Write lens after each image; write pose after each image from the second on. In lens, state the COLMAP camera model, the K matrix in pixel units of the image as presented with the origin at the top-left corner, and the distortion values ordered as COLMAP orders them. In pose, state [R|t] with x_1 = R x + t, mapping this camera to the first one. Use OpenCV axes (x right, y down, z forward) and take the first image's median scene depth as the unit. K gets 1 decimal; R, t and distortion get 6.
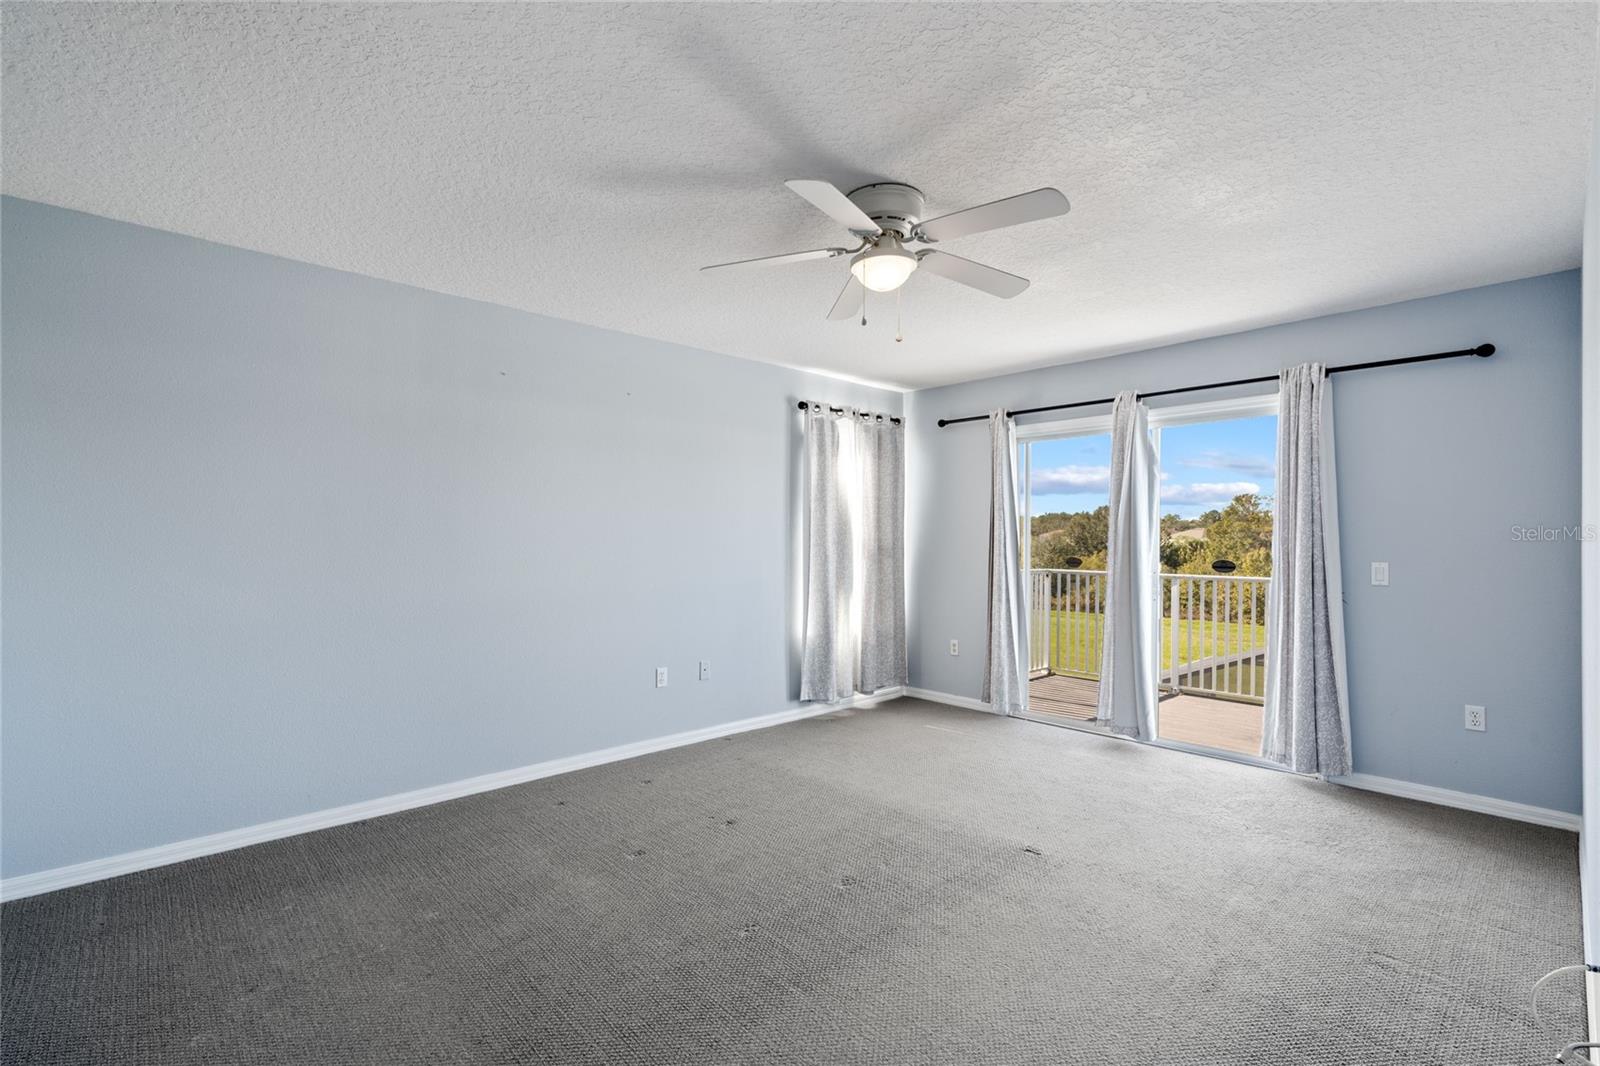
lens RADIAL K [[733.0, 0, 800.0], [0, 733.0, 533.0], [0, 0, 1]] dist [0.000789, 0.000559]
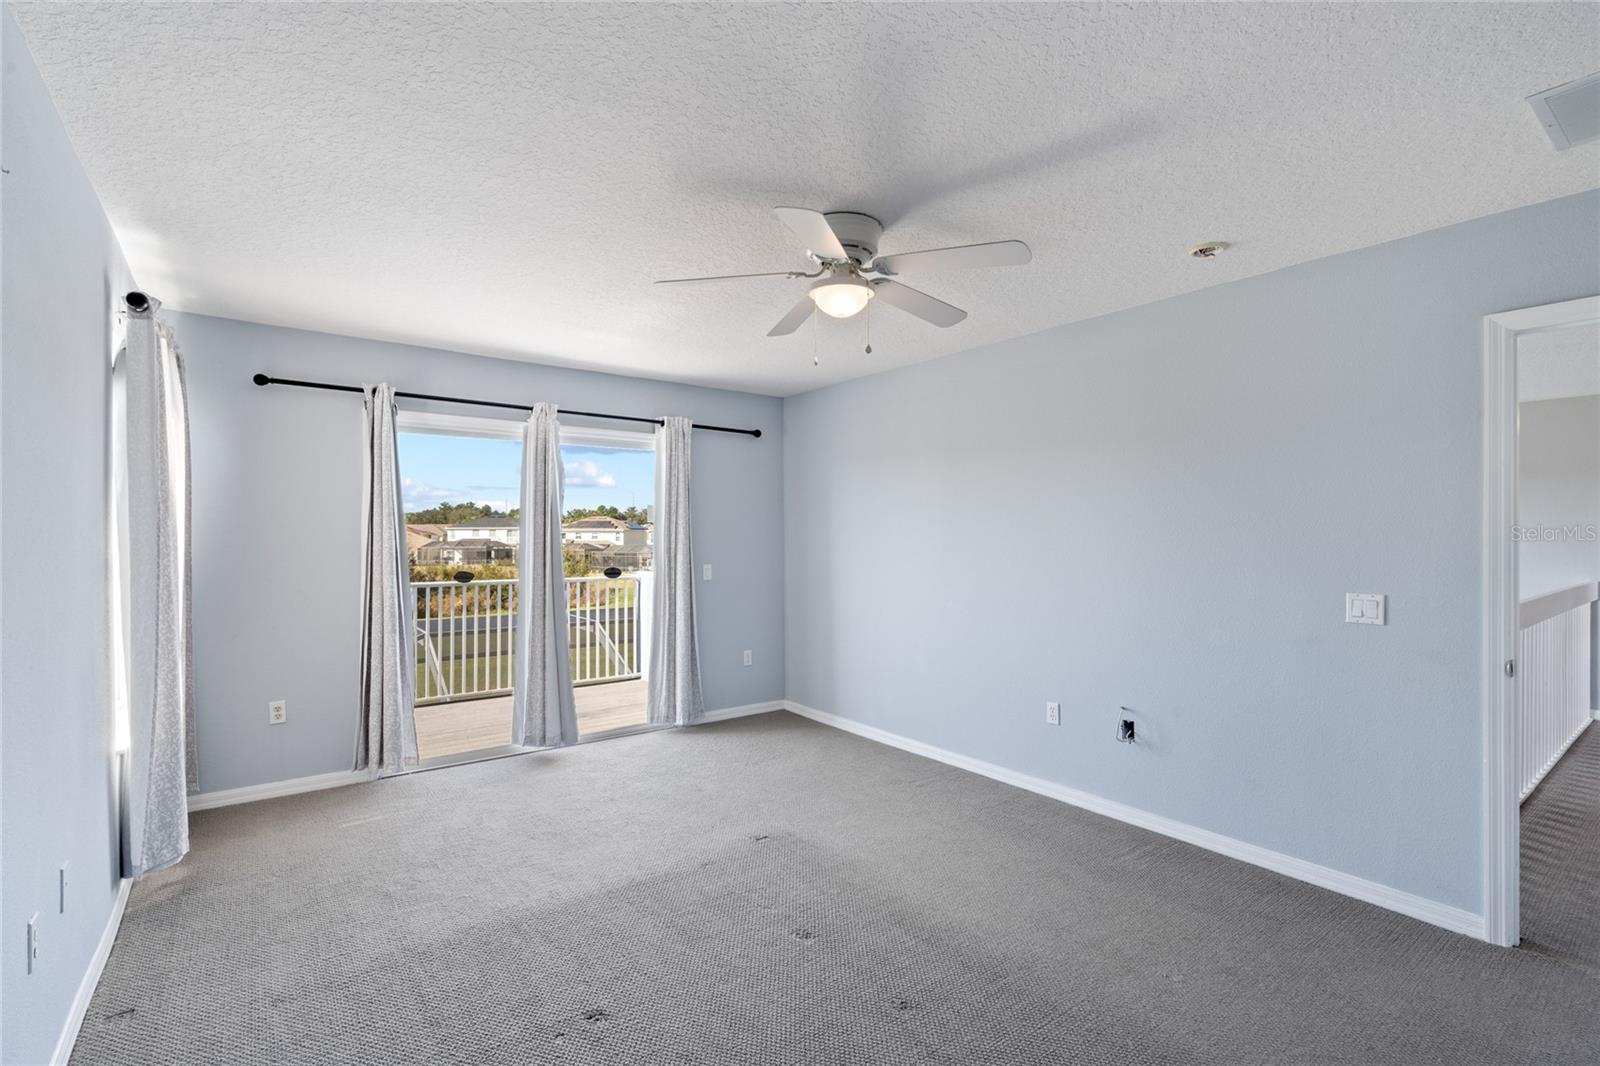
lens RADIAL K [[733.0, 0, 800.0], [0, 733.0, 533.0], [0, 0, 1]] dist [0.000789, 0.000559]
pose [[0.098282, 0.001415, 0.995158, -0.552669], [-0.009569, 0.999954, -0.000476, -0.019790], [-0.995113, -0.009476, 0.098291, 0.589373]]
